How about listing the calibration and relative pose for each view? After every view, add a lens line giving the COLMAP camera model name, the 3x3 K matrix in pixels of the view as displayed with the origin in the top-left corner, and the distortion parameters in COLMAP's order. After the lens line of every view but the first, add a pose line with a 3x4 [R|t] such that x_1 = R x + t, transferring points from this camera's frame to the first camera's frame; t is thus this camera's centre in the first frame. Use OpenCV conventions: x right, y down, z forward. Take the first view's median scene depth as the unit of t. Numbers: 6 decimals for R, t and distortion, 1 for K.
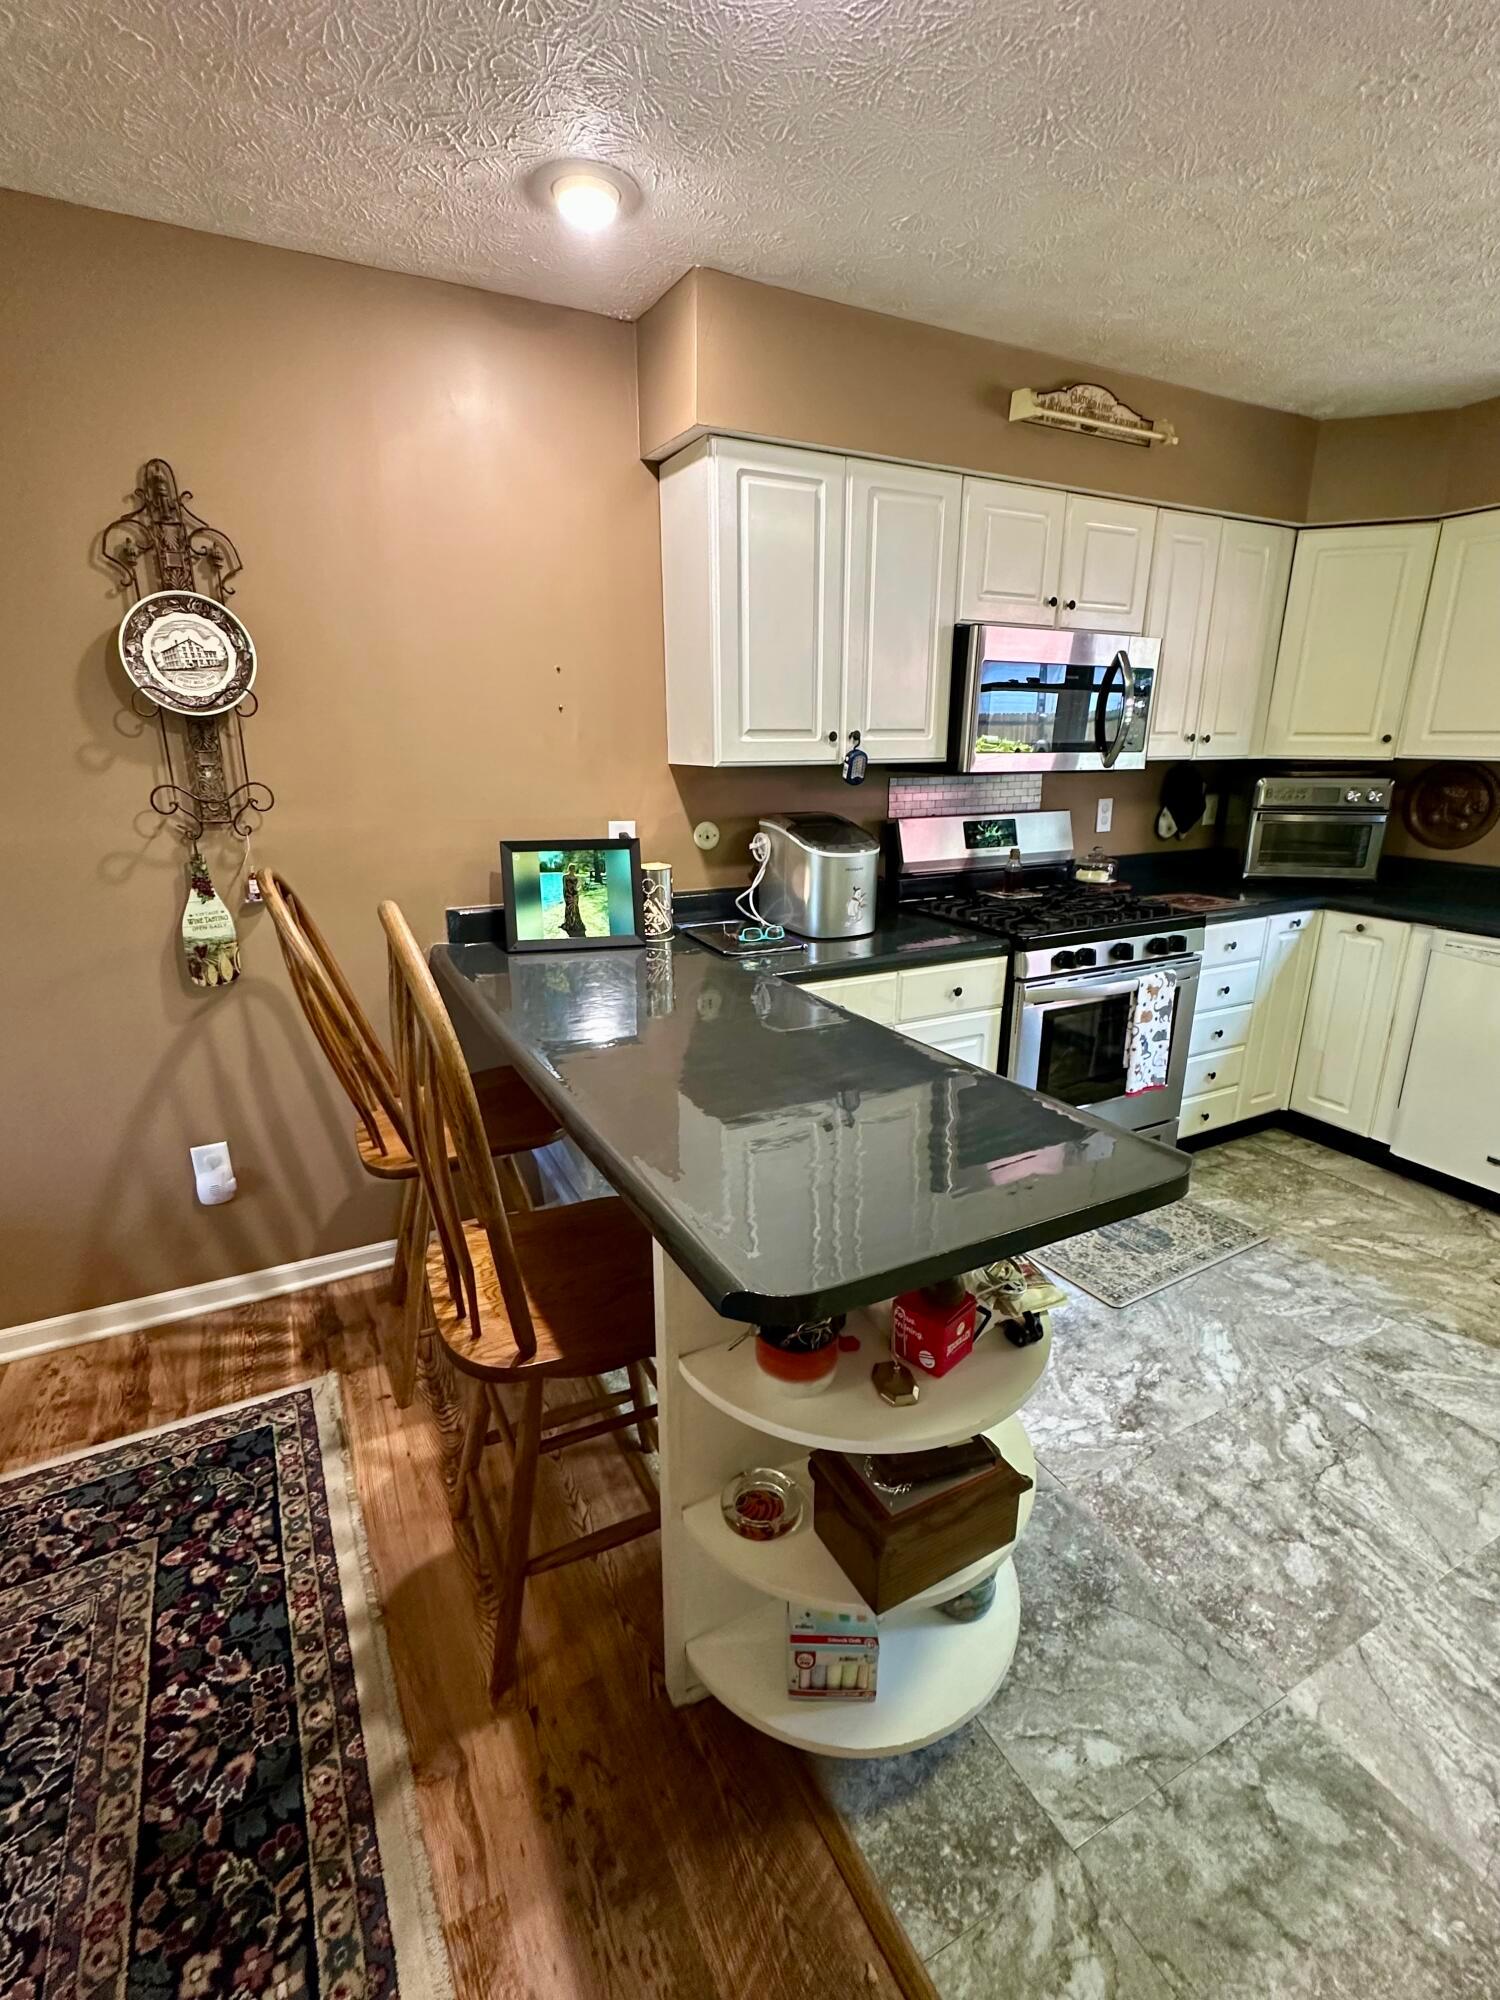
lens RADIAL K [[905.3, 0, 750.2], [0, 905.3, 992.9], [0, 0, 1]] dist [-0.002357, 0.001343]
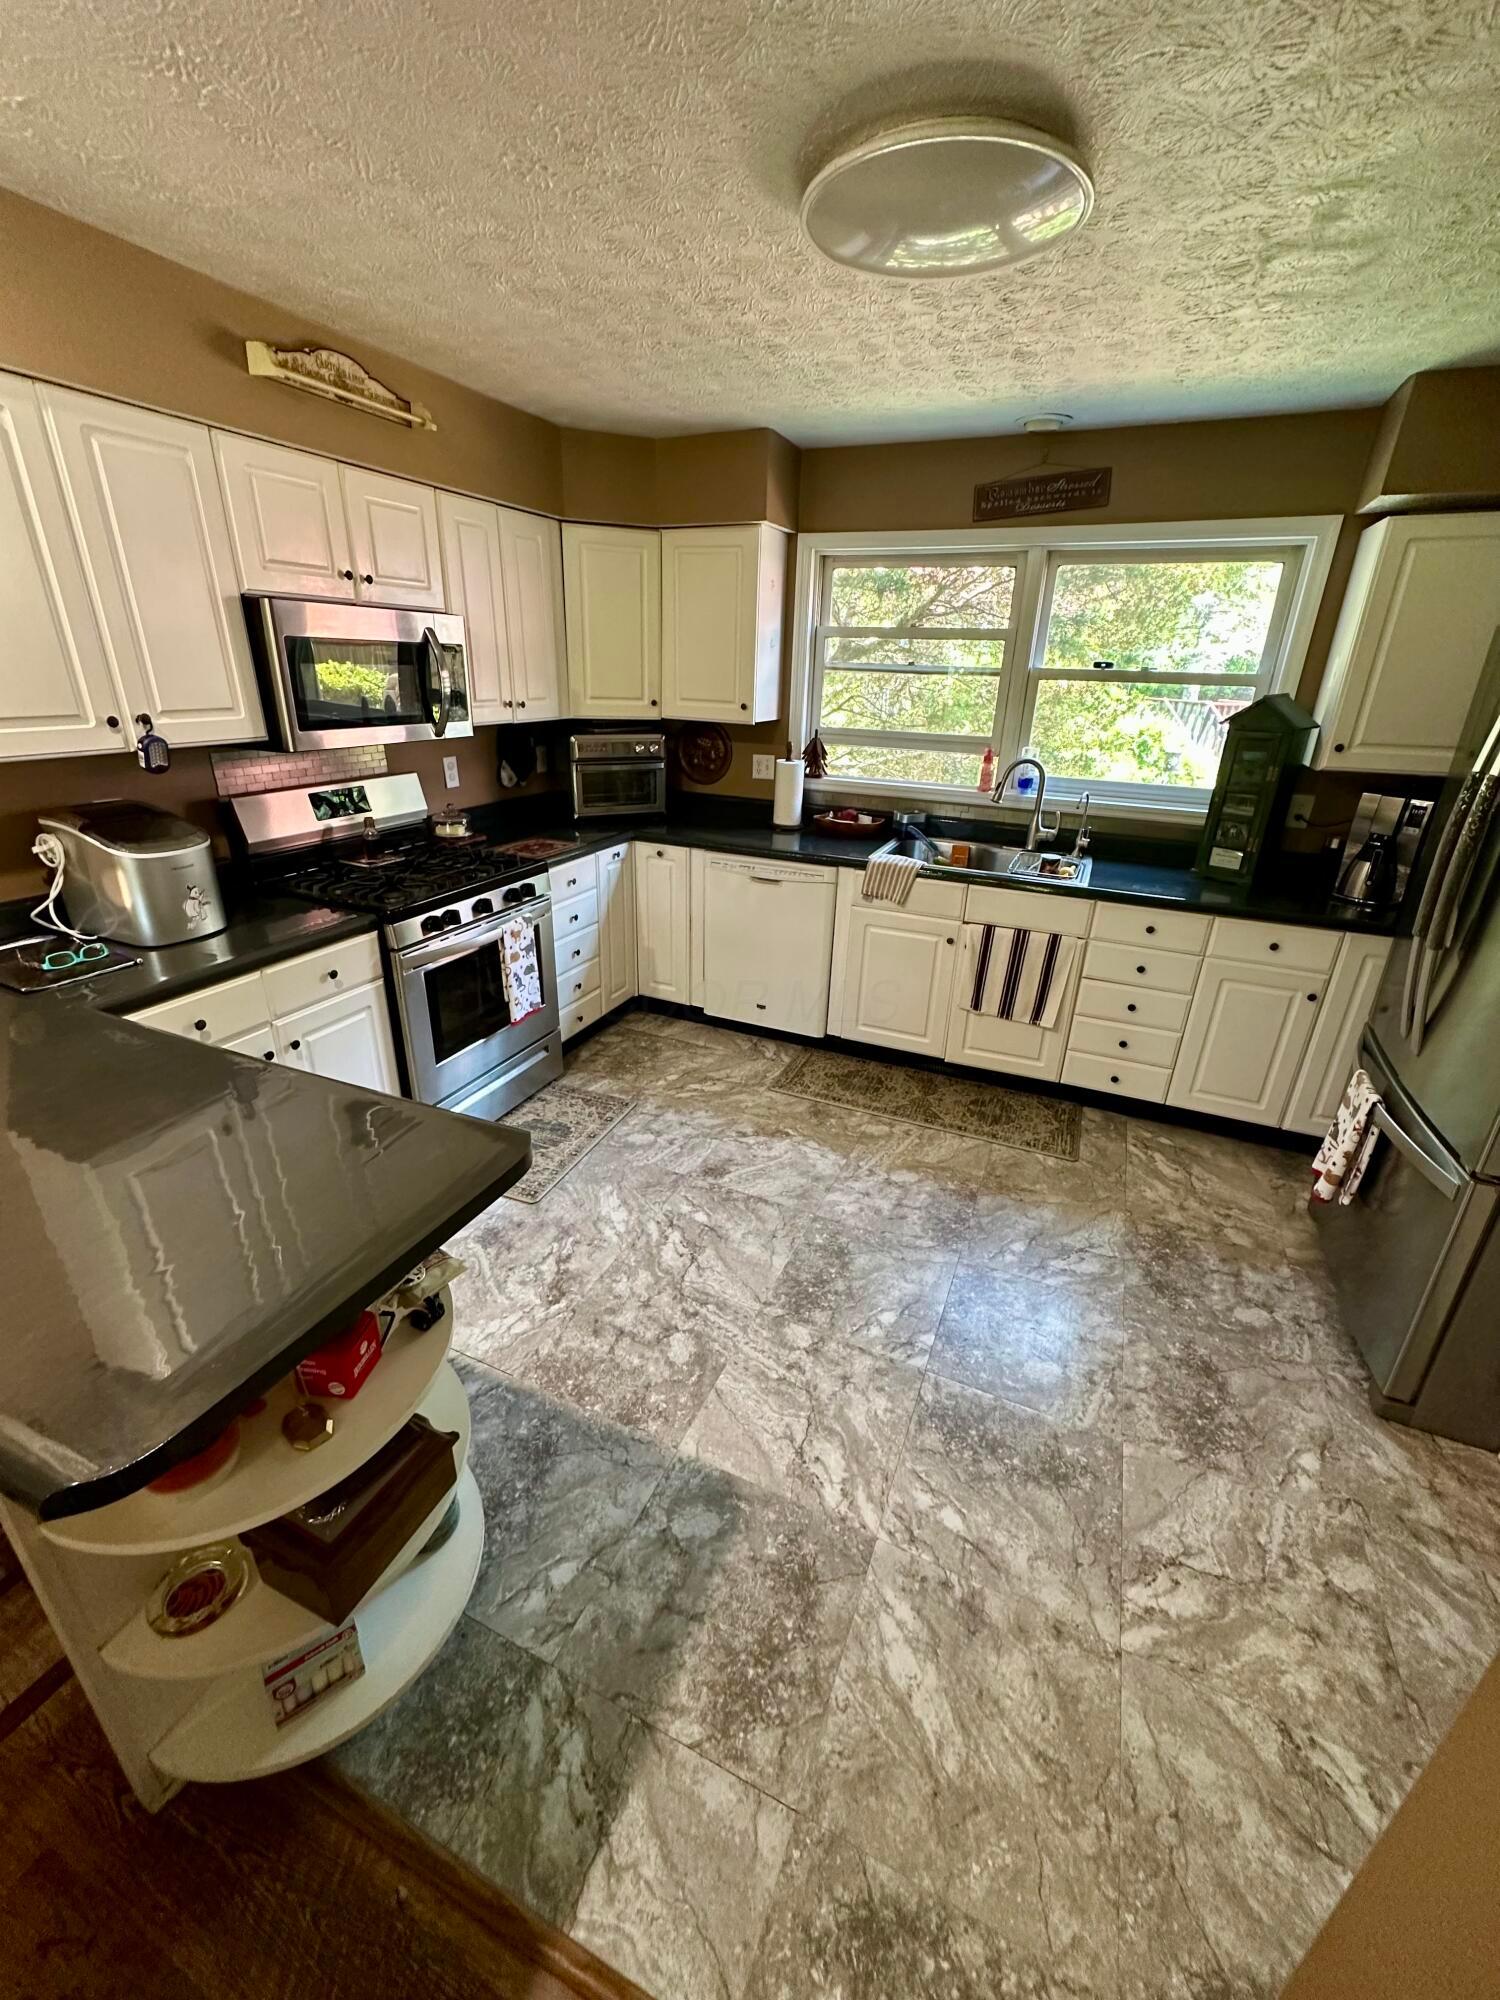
lens RADIAL K [[796.3, 0, 747.4], [0, 796.3, 997.1], [0, 0, 1]] dist [-0.002328, 0.000828]
pose [[0.778743, -0.220932, 0.587152, 0.069127], [0.144383, 0.973929, 0.174971, -0.079198], [-0.610502, -0.051483, 0.790340, -0.010607]]
